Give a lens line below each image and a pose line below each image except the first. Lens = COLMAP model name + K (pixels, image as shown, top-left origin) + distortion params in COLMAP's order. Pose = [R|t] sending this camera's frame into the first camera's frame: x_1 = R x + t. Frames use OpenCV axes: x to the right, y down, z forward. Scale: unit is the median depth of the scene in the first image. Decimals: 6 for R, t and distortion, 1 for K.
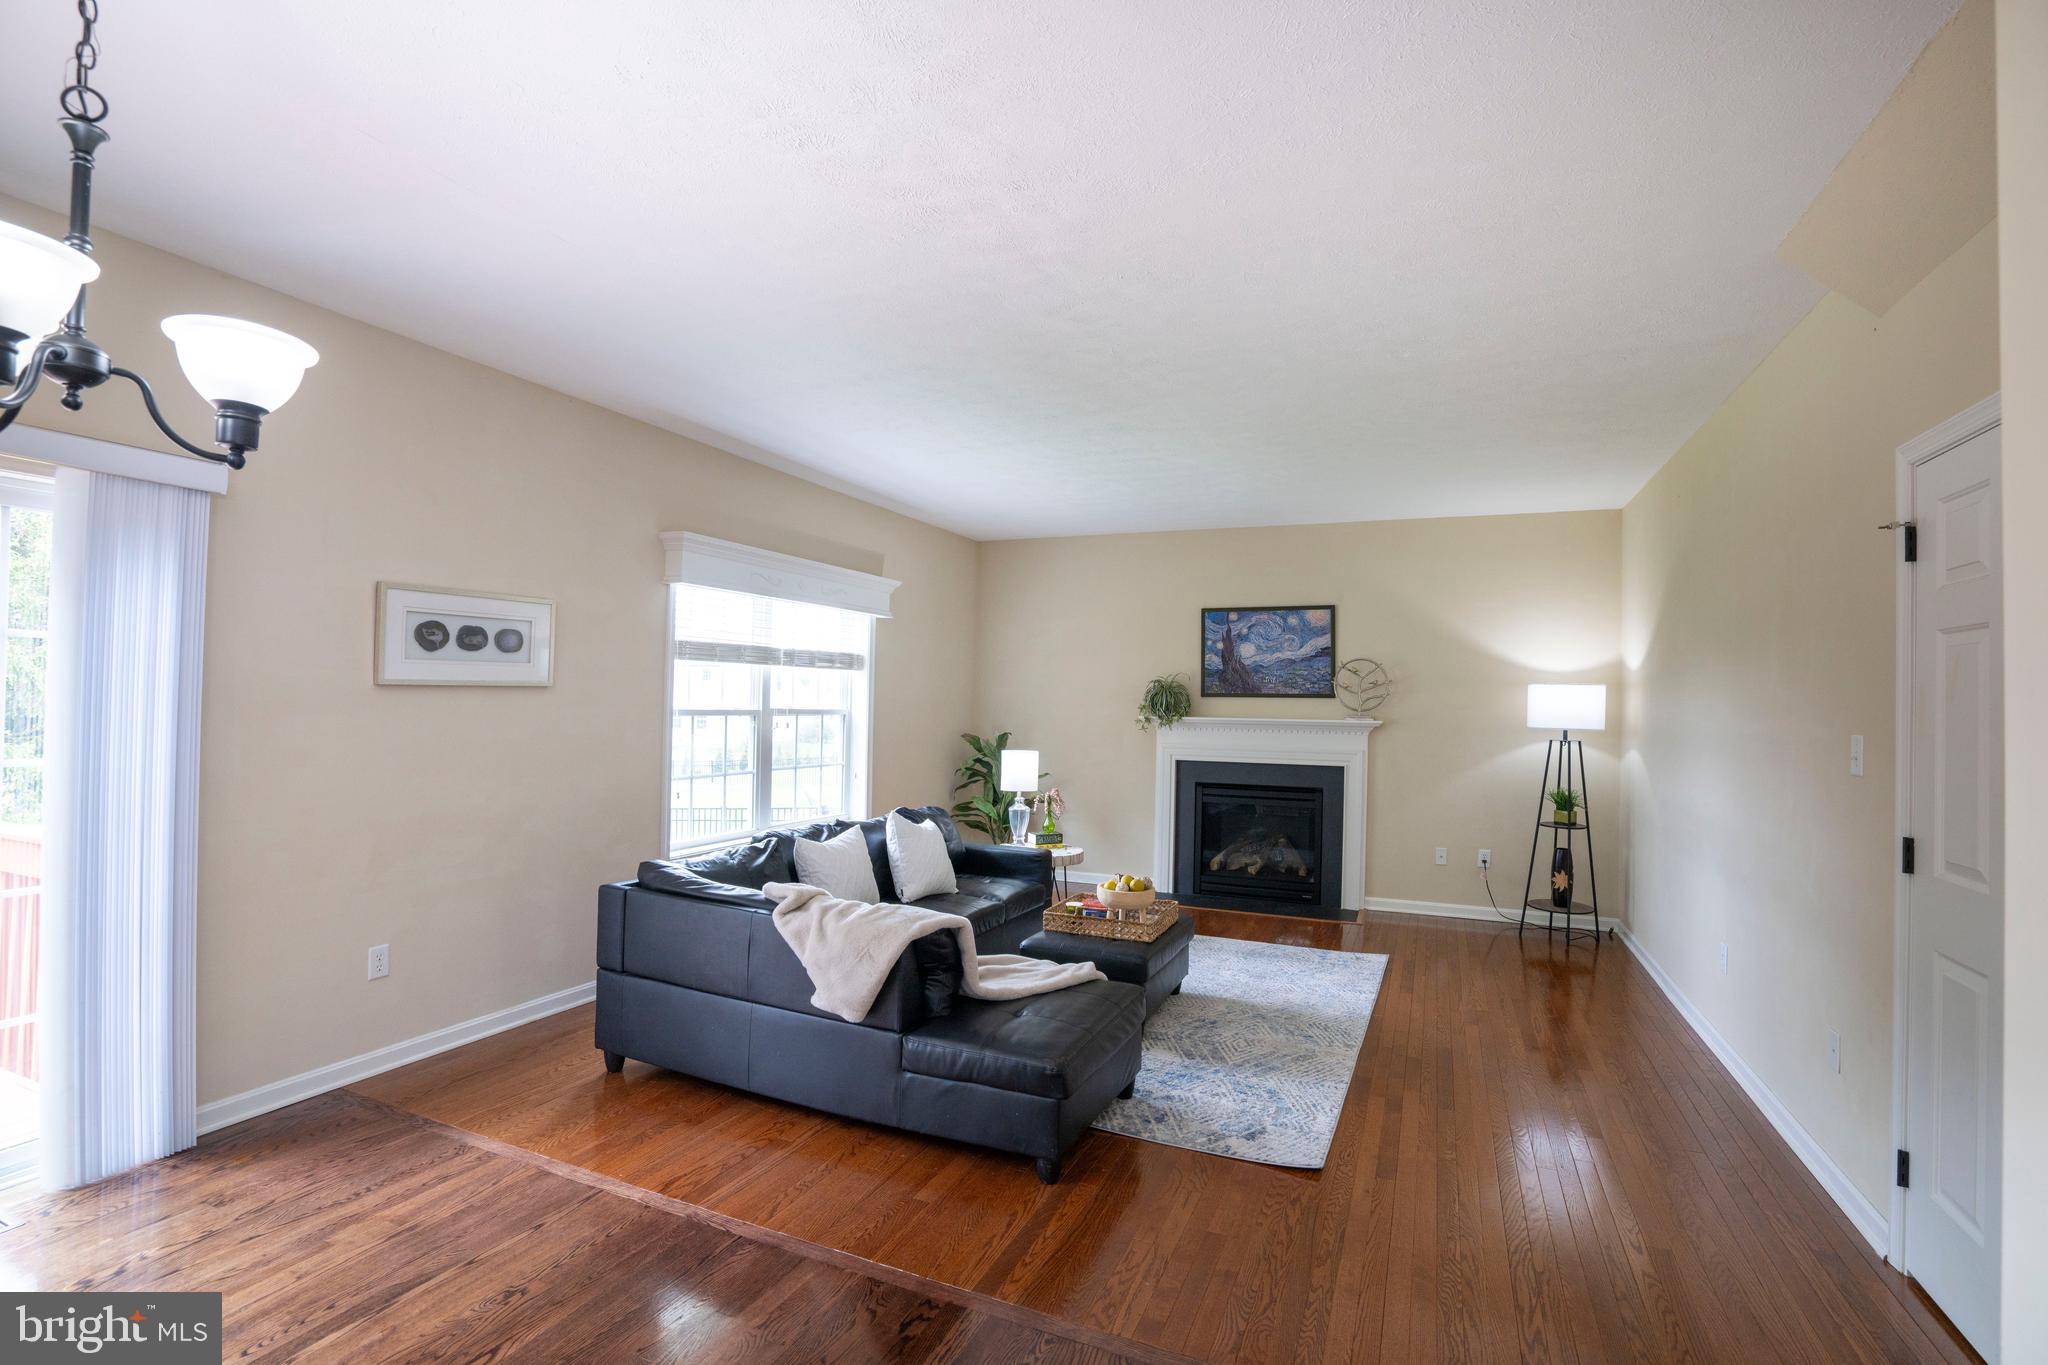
lens RADIAL K [[947.1, 0, 1020.2], [0, 947.1, 686.6], [0, 0, 1]] dist [-0.067410, 0.028835]
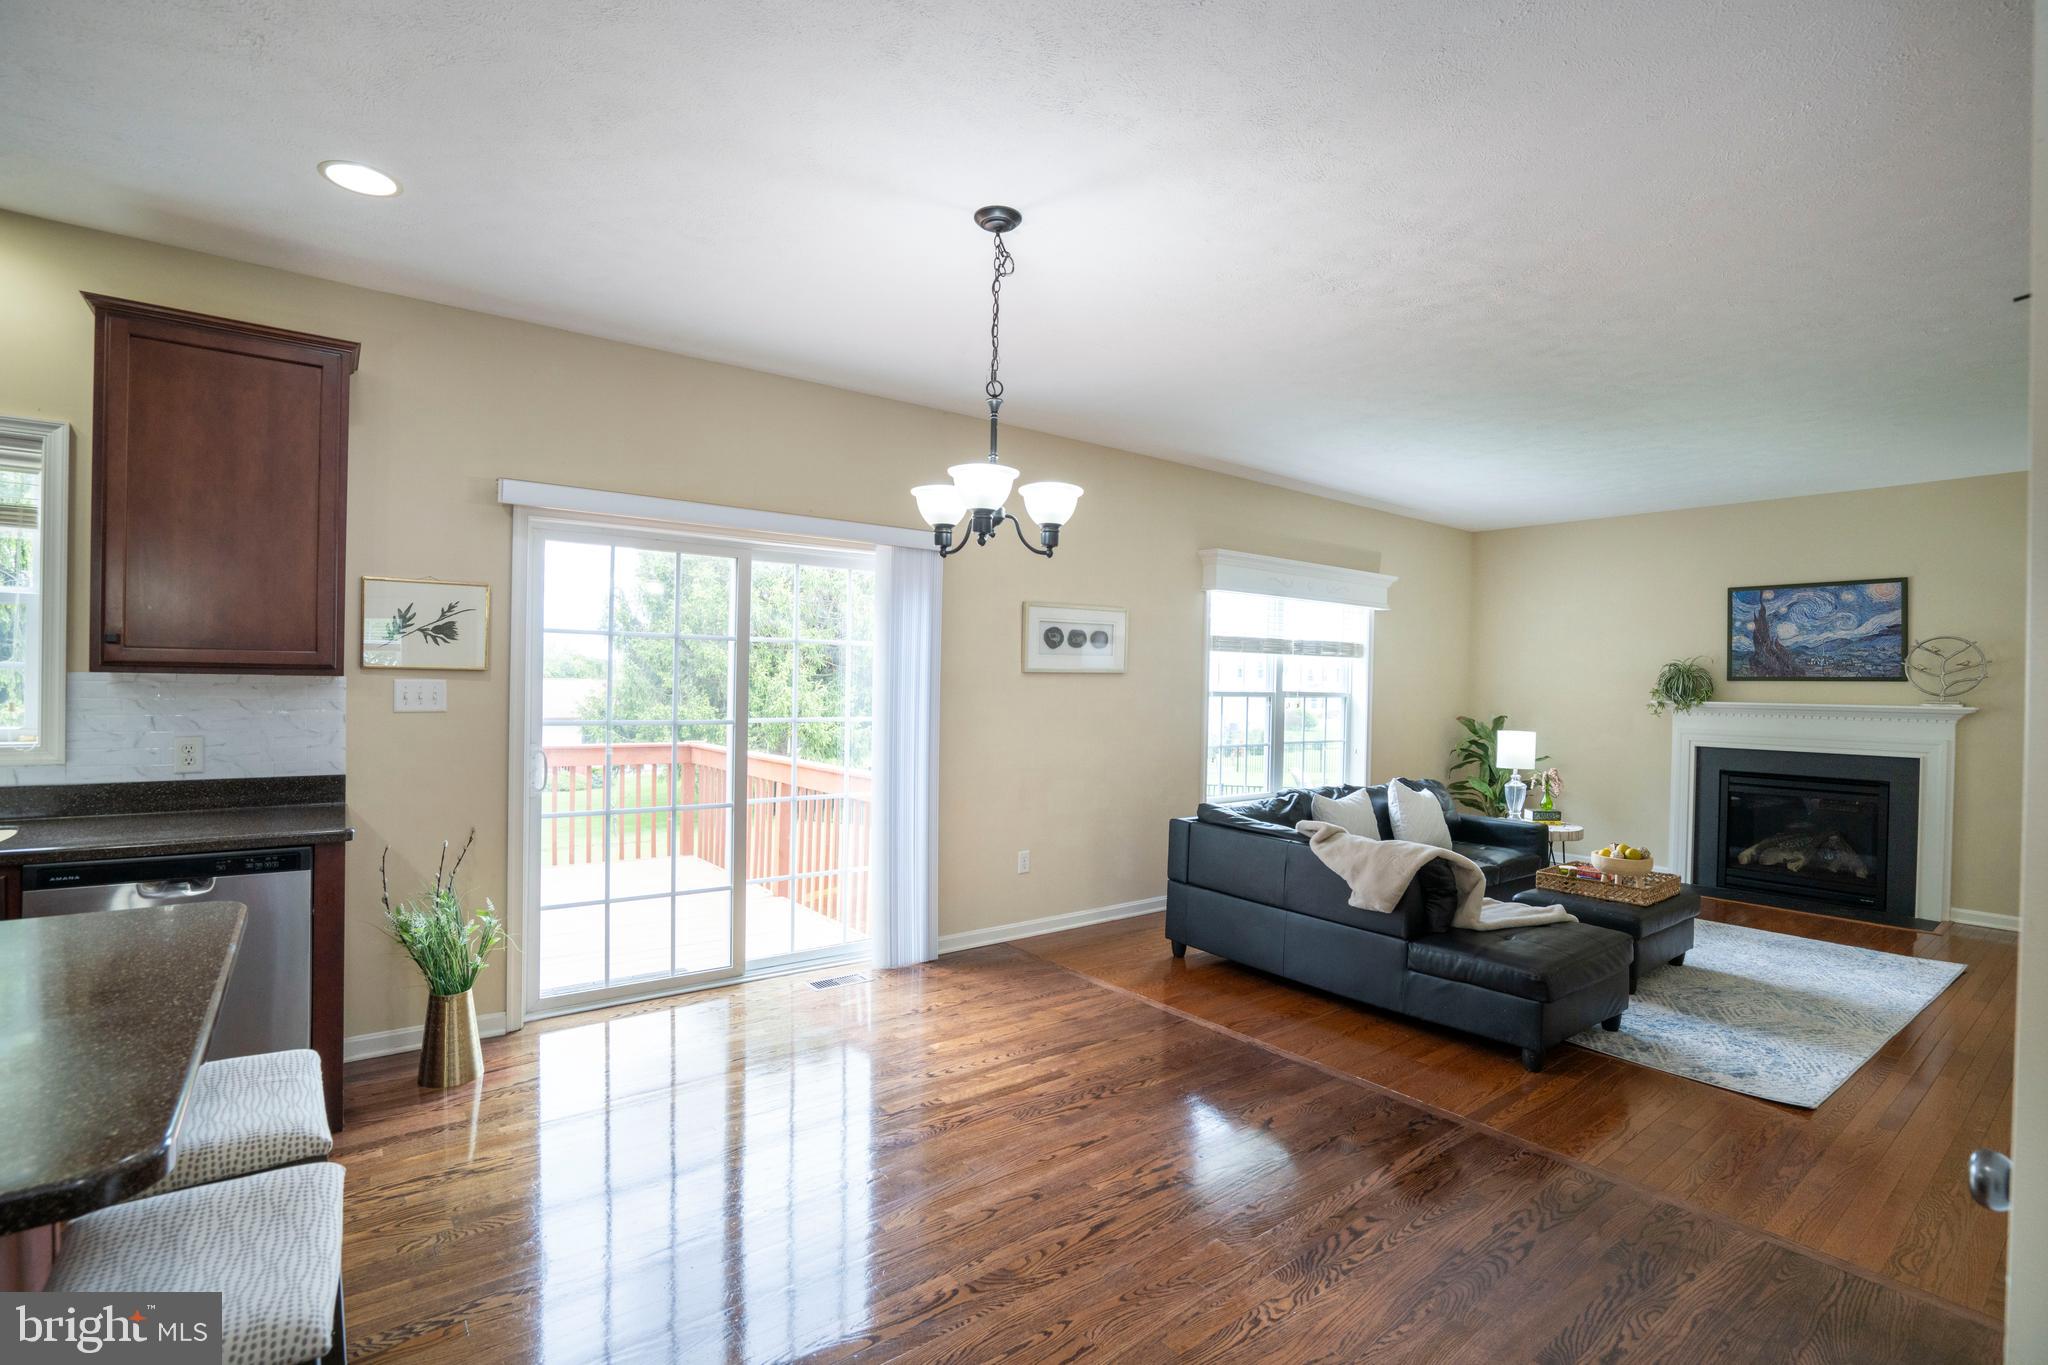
lens RADIAL K [[947.1, 0, 1020.2], [0, 947.1, 686.6], [0, 0, 1]] dist [-0.067410, 0.028835]
pose [[0.879140, -0.000619, -0.476562, 0.007068], [0.006439, 0.999923, 0.010581, 0.002442], [0.476519, -0.012371, 0.879077, -0.164997]]
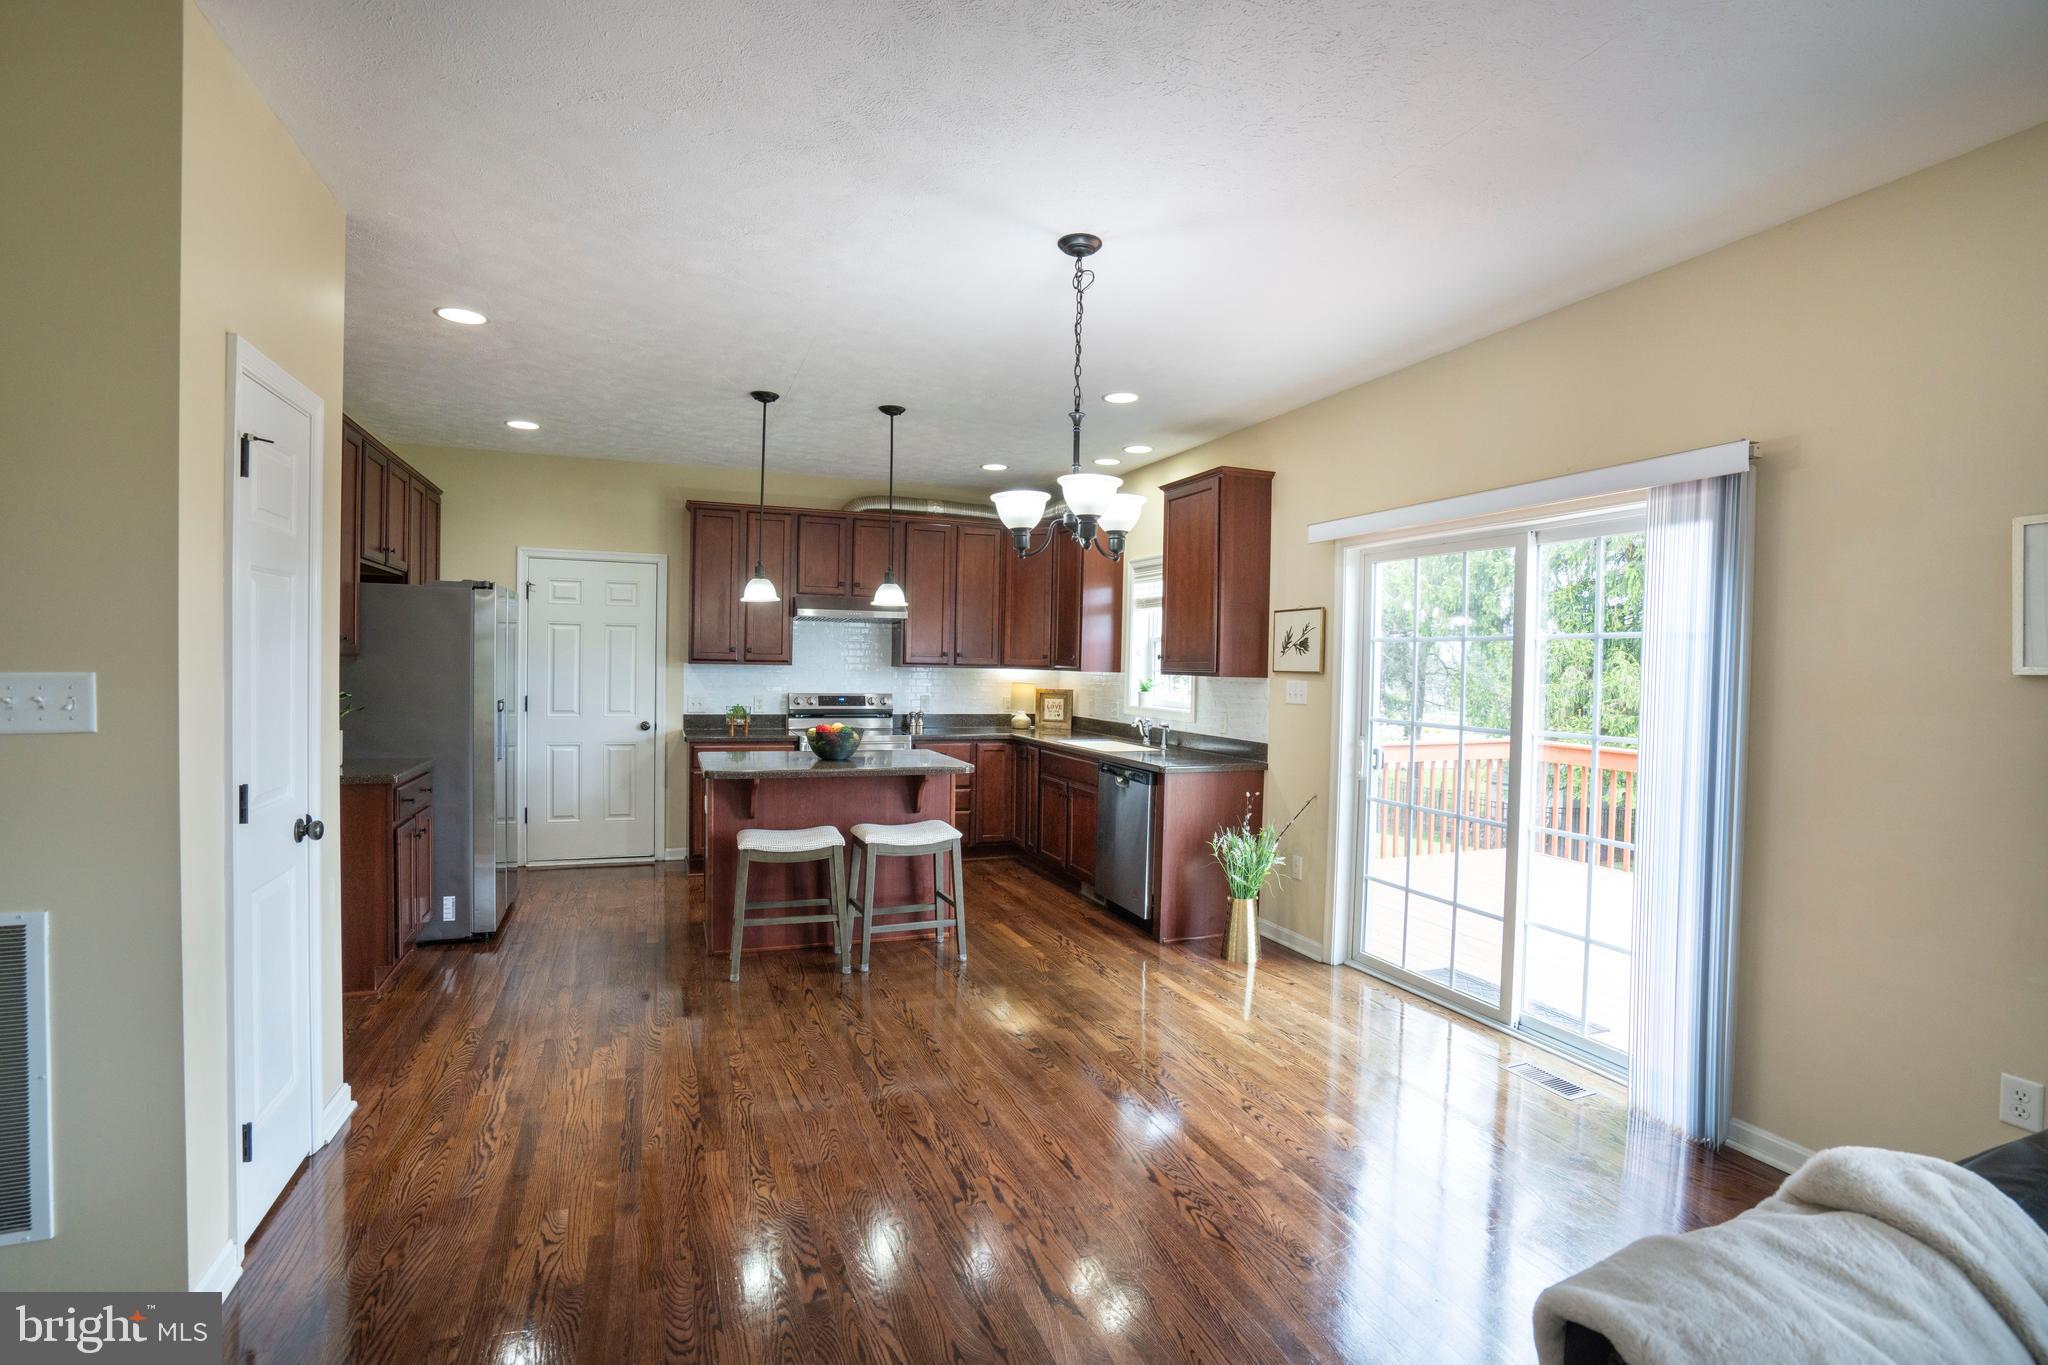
lens RADIAL K [[947.1, 0, 1020.2], [0, 947.1, 686.6], [0, 0, 1]] dist [-0.067410, 0.028835]
pose [[-0.705917, -0.014158, -0.708153, 0.132580], [-0.020742, 0.999785, 0.000688, 0.010016], [0.707991, 0.015174, -0.706058, 0.488438]]
